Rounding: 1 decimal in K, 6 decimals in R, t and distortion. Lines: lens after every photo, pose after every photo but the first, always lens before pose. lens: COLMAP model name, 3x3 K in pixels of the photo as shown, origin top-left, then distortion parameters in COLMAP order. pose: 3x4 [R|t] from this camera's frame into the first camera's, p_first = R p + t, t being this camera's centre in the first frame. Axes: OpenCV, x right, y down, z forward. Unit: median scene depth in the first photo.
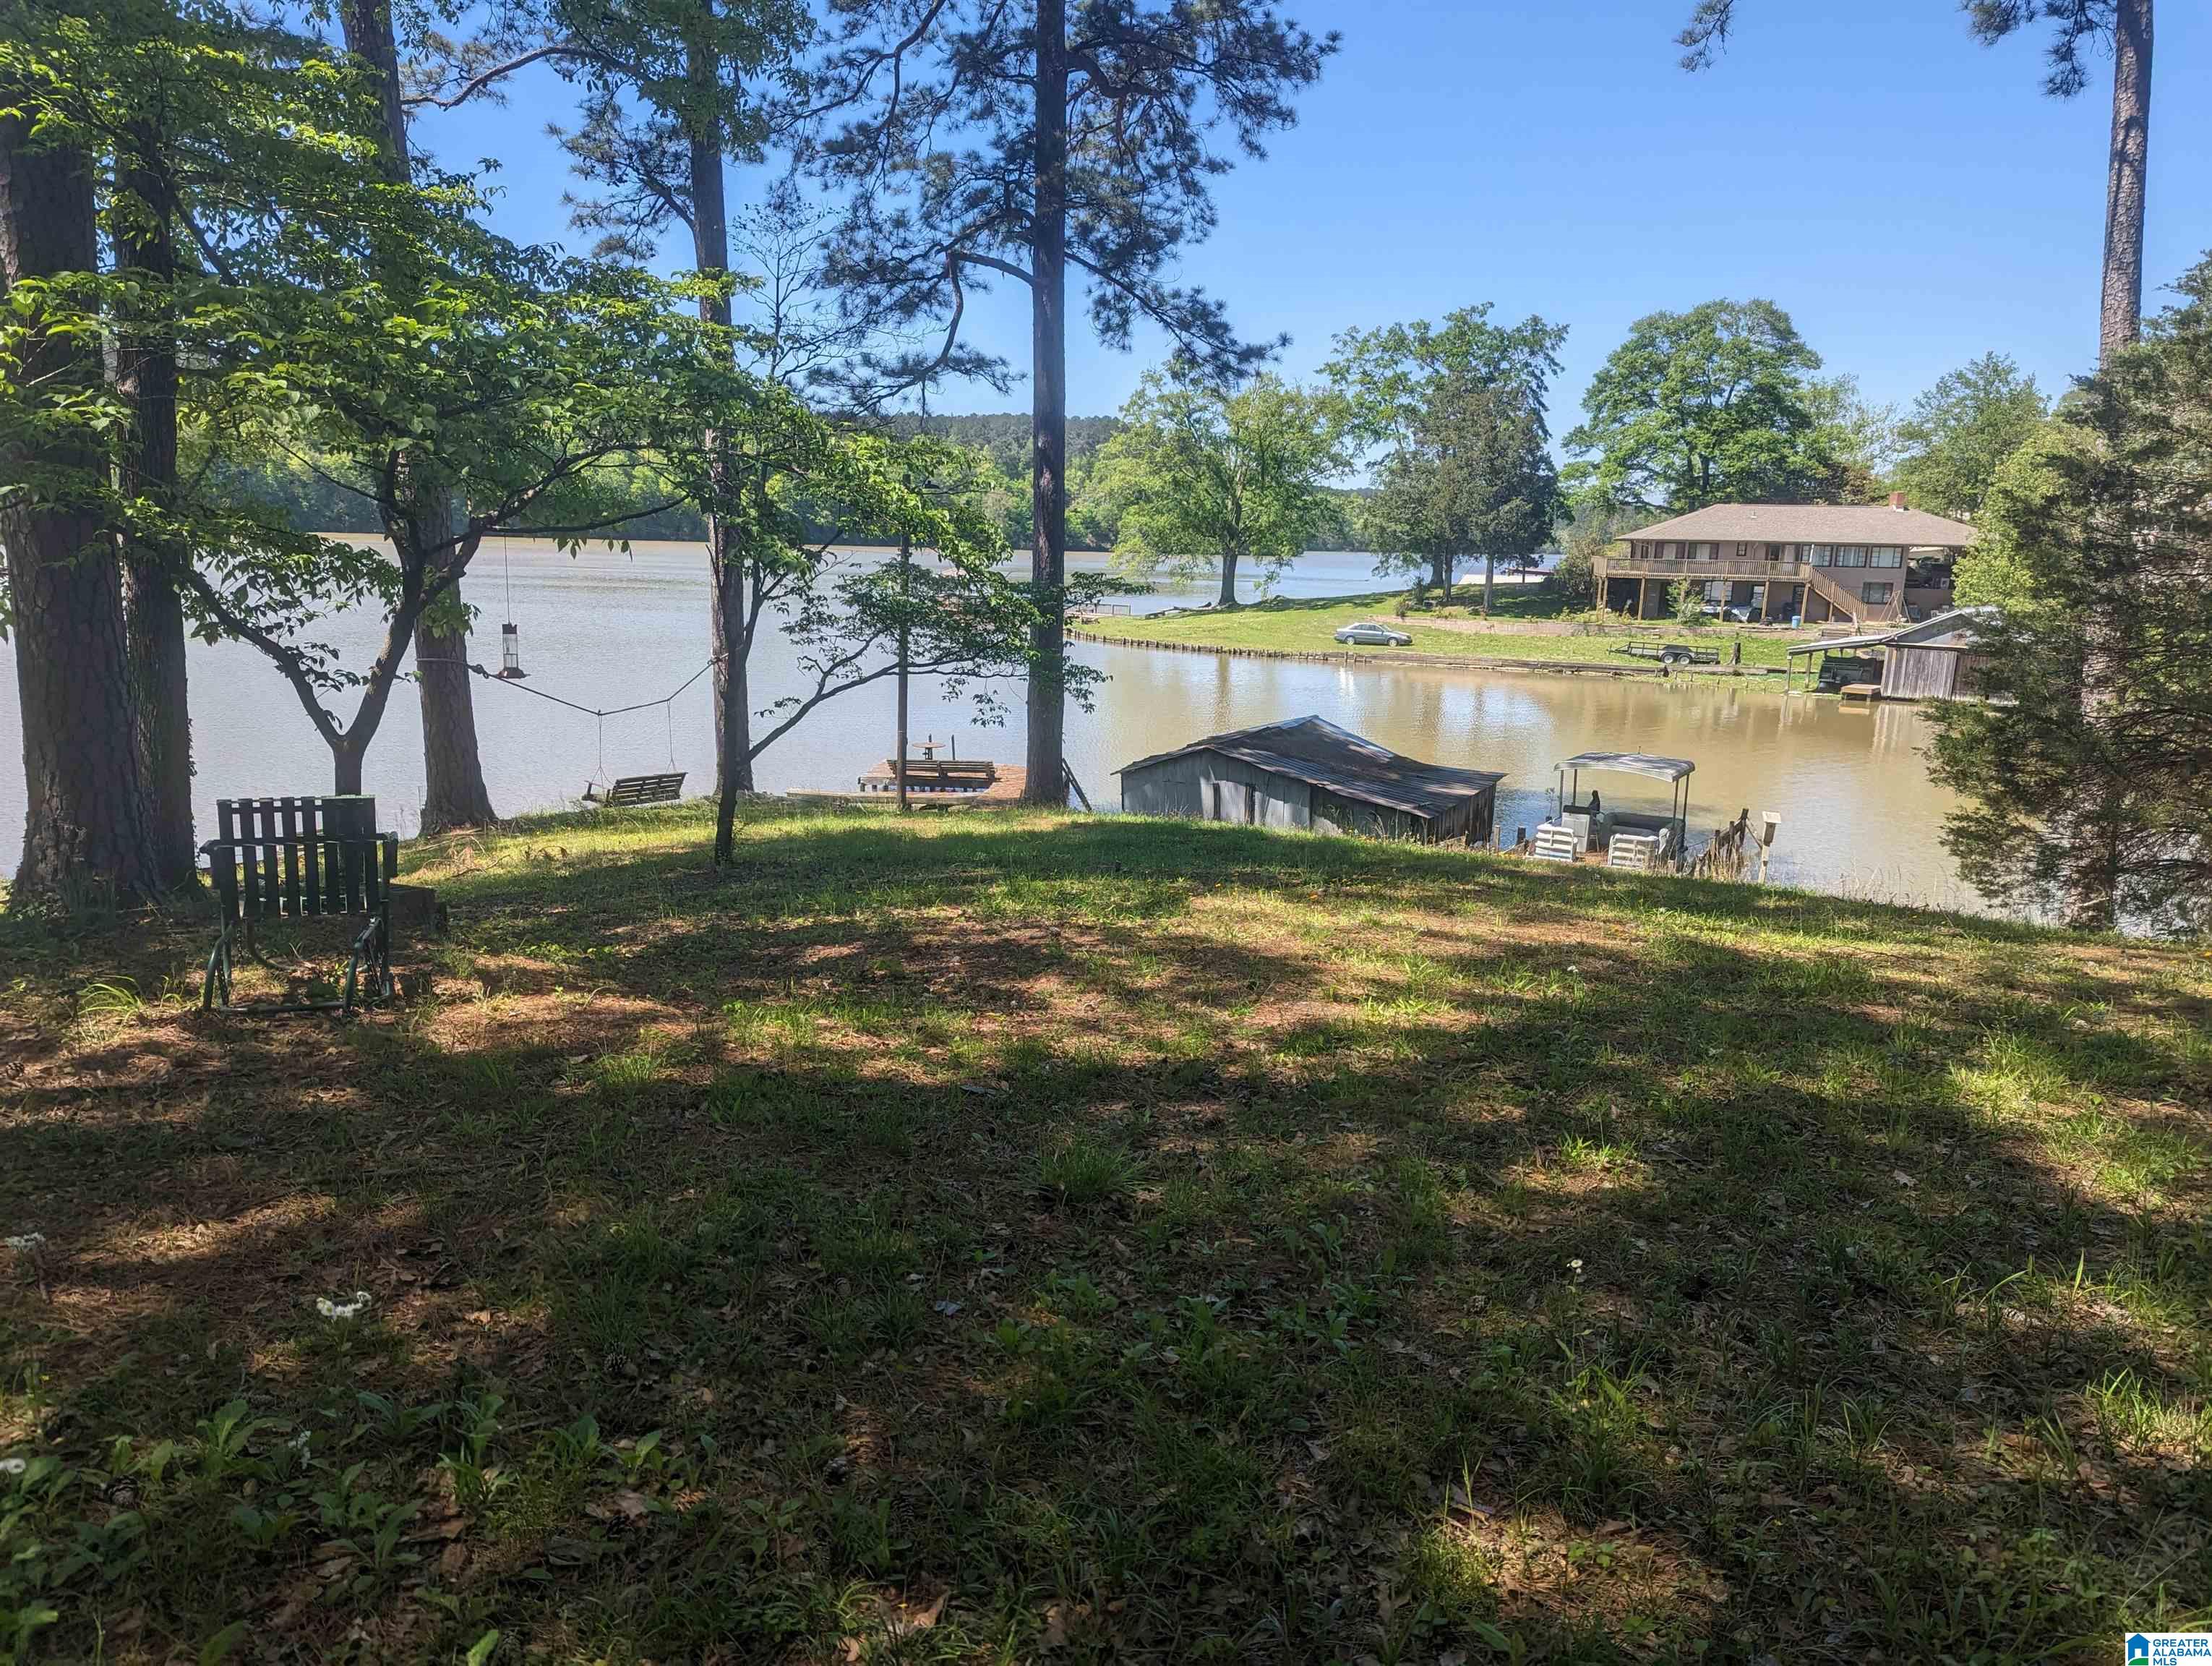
lens RADIAL K [[1545.7, 0, 1077.1], [0, 1545.7, 818.3], [0, 0, 1]] dist [0.073022, -0.072434]
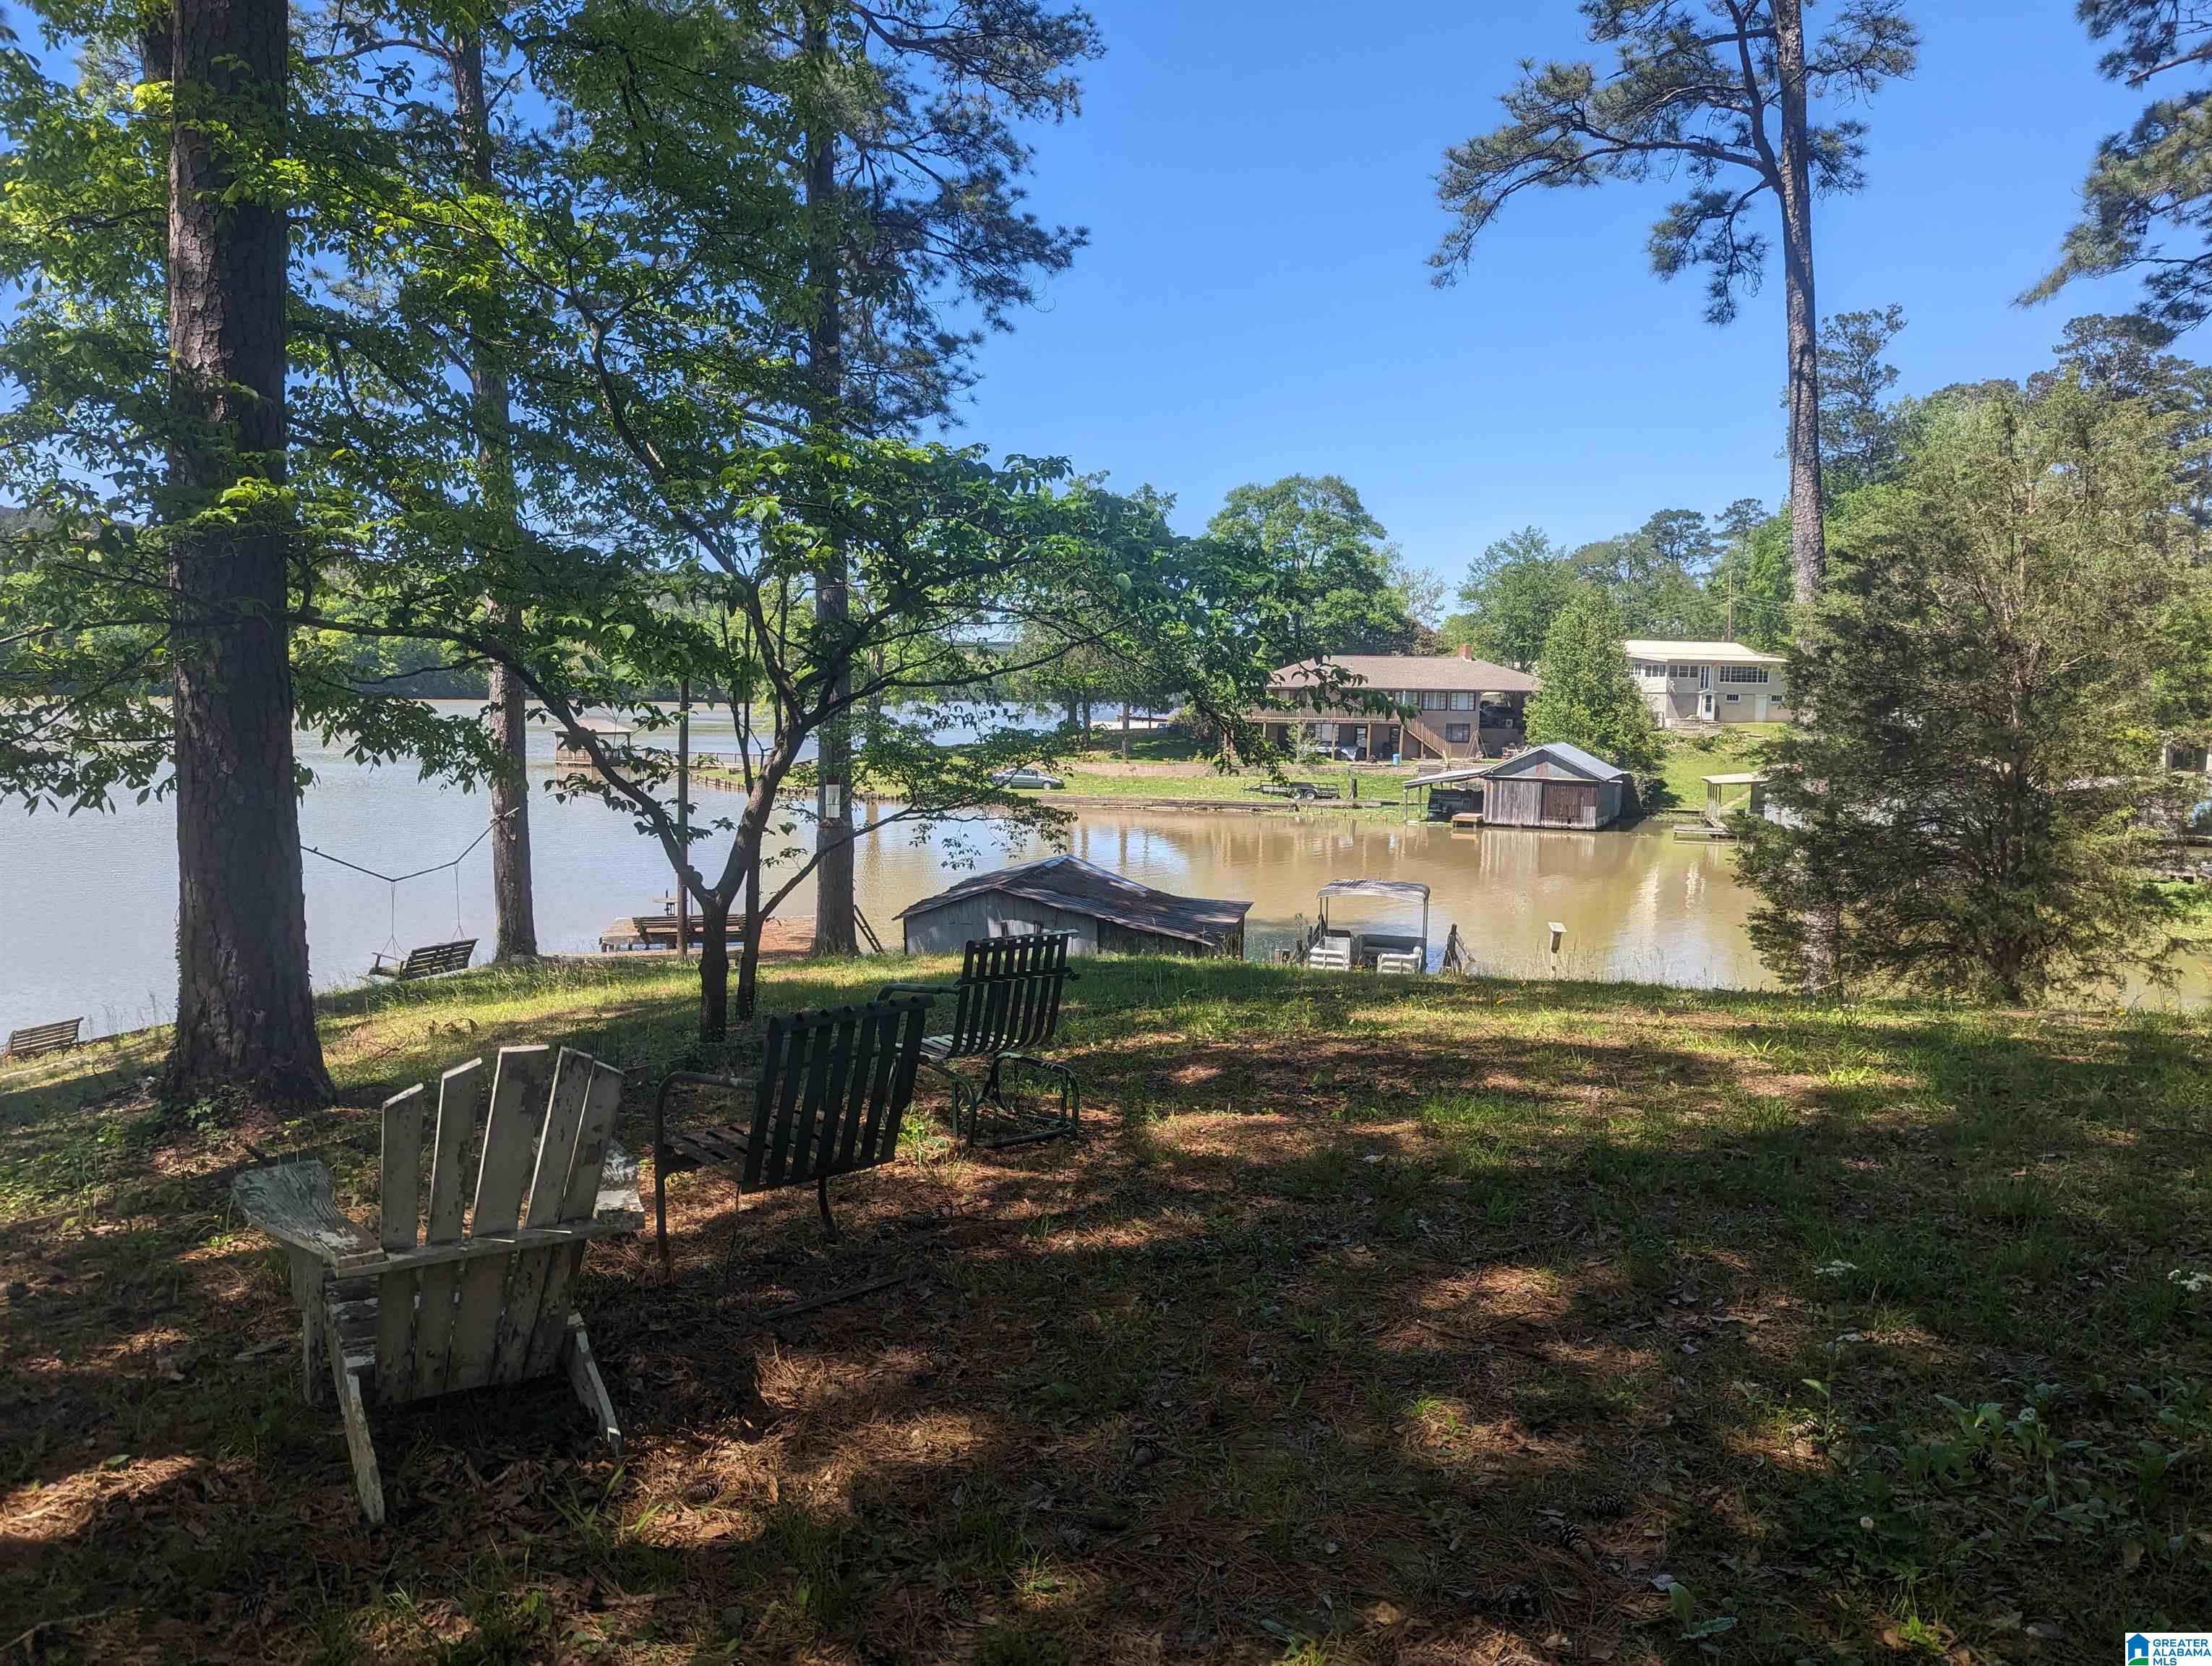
lens RADIAL K [[1546.1, 0, 1073.7], [0, 1546.1, 837.1], [0, 0, 1]] dist [0.004052, -0.073897]
pose [[0.967052, -0.034717, 0.252203, -0.040086], [0.055482, 0.995586, -0.075696, -0.000042], [-0.248461, 0.087194, 0.964709, 0.001843]]
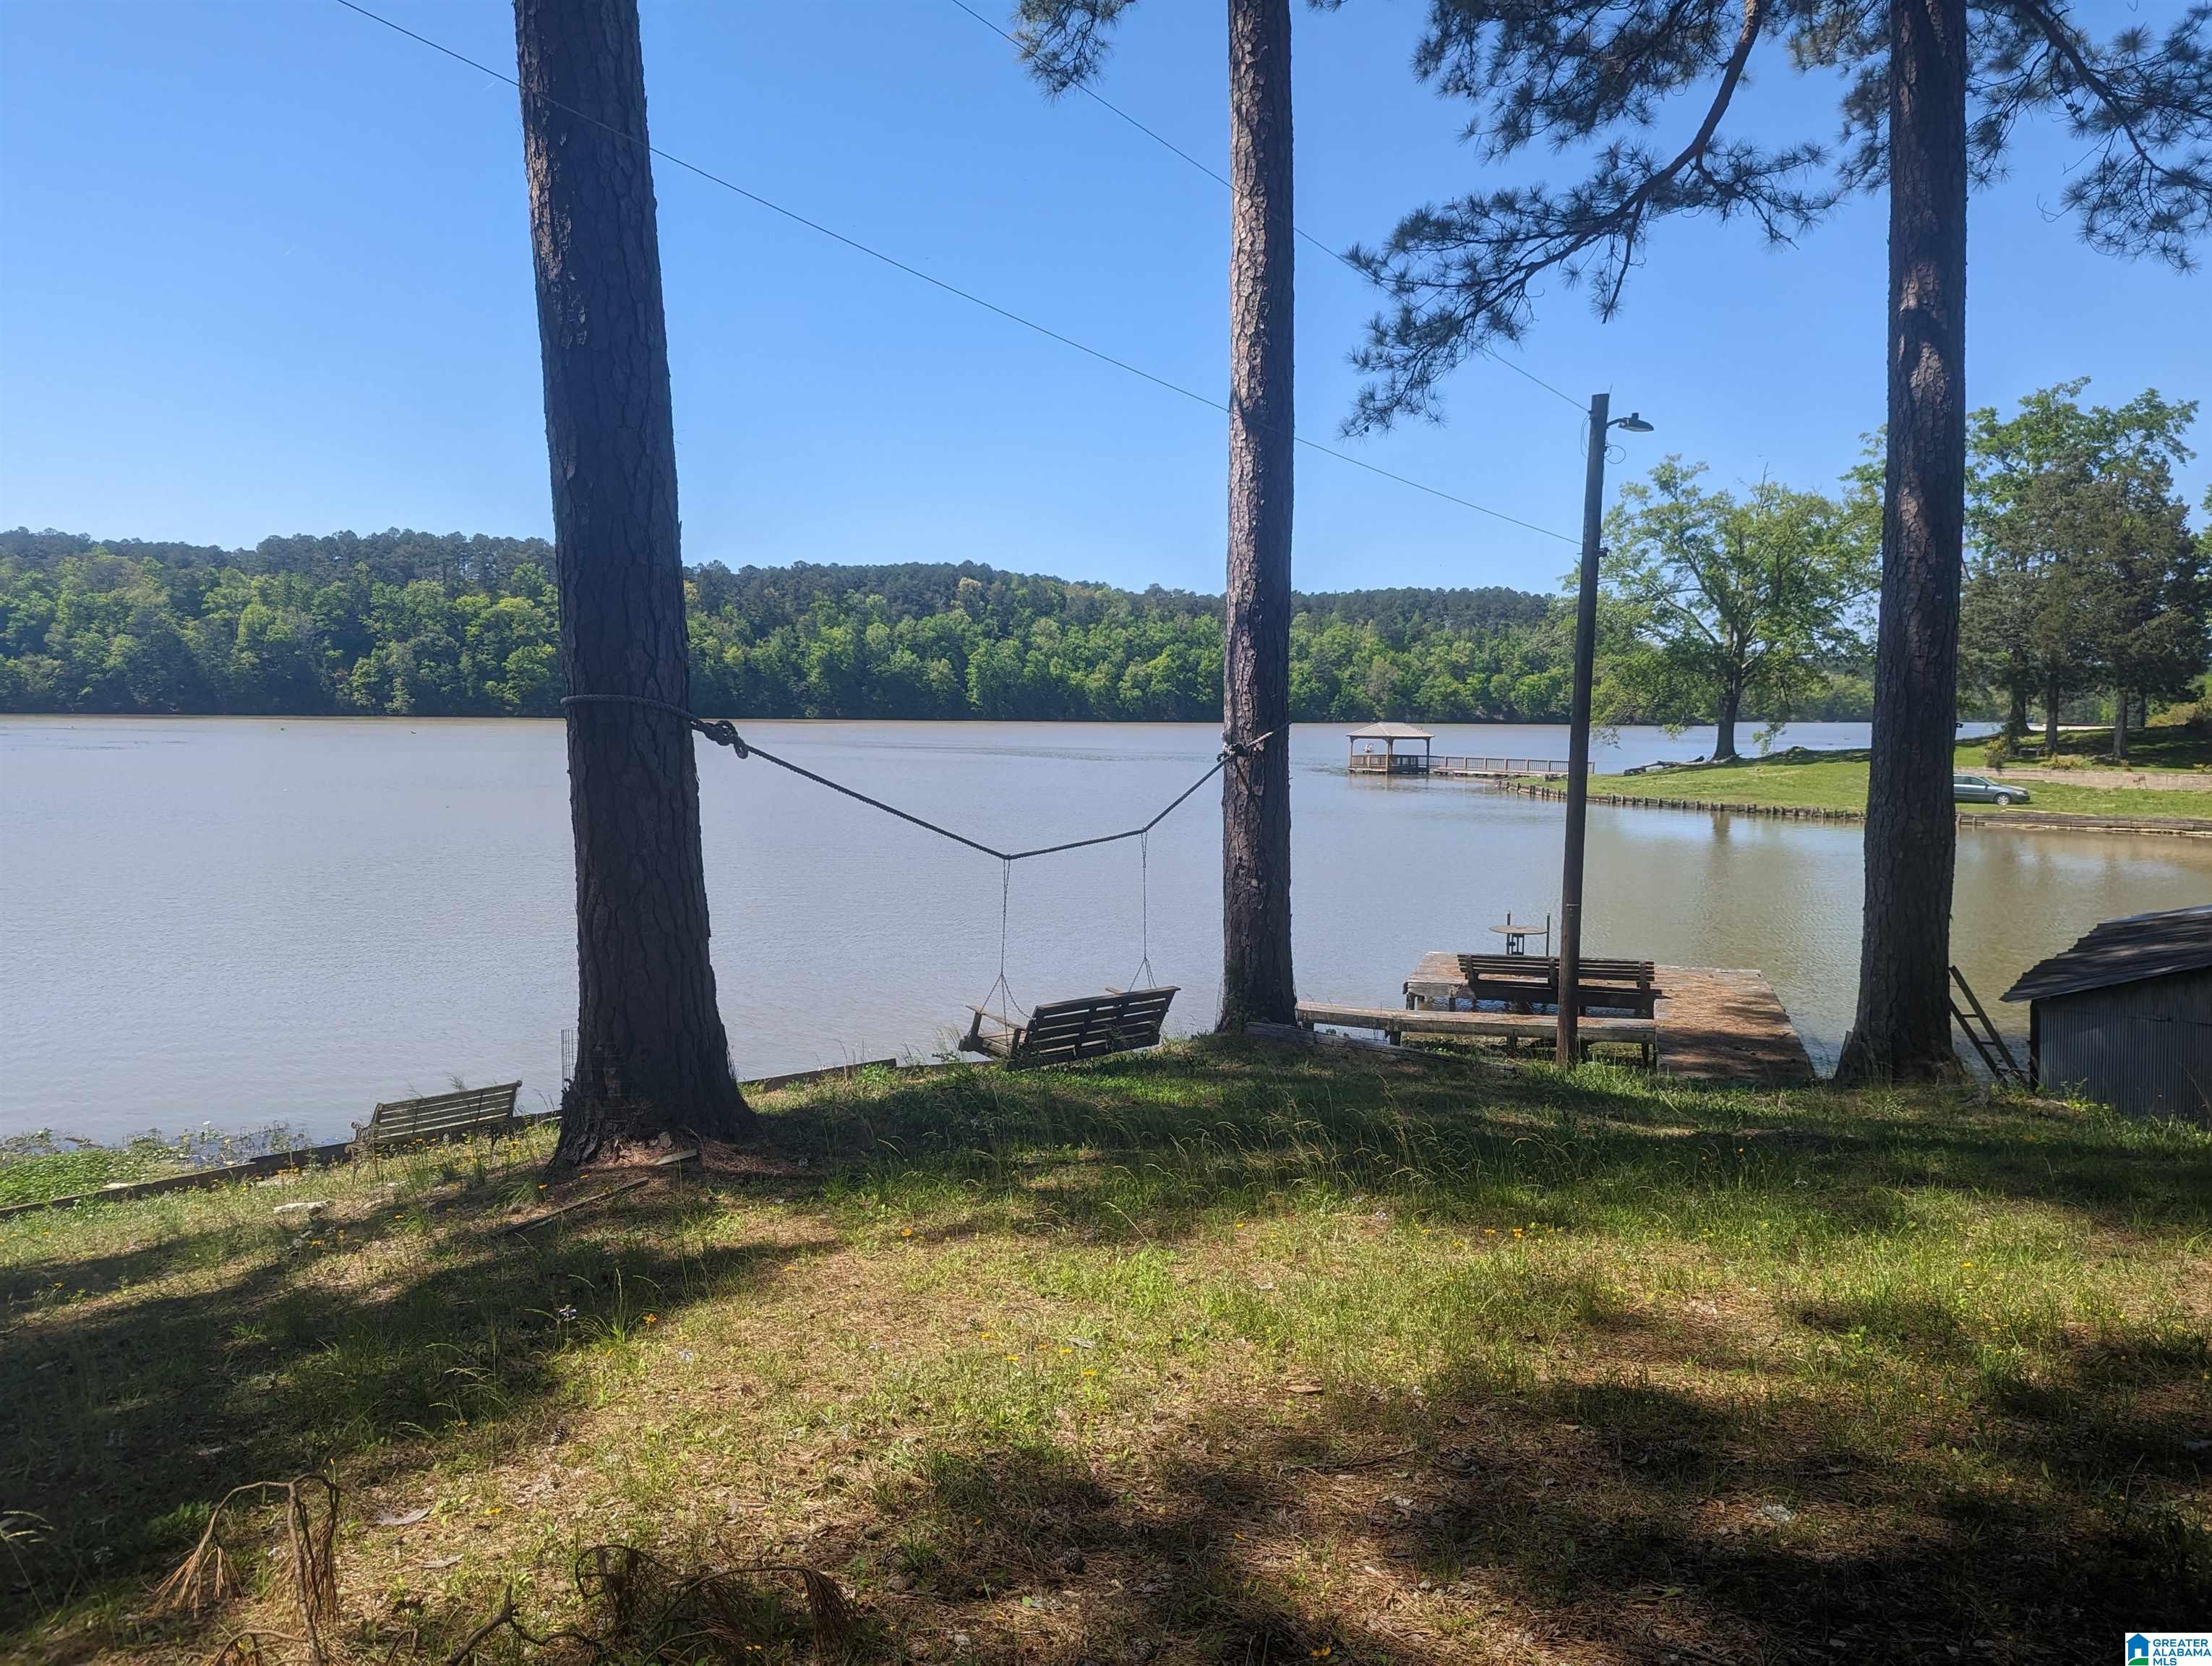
lens RADIAL K [[1541.0, 0, 1091.4], [0, 1541.0, 828.1], [0, 0, 1]] dist [0.081366, -0.069296]
pose [[0.973453, 0.001184, -0.228886, -0.050494], [-0.025750, 0.994205, -0.104374, -0.008299], [0.227436, 0.107497, 0.967842, 0.161047]]
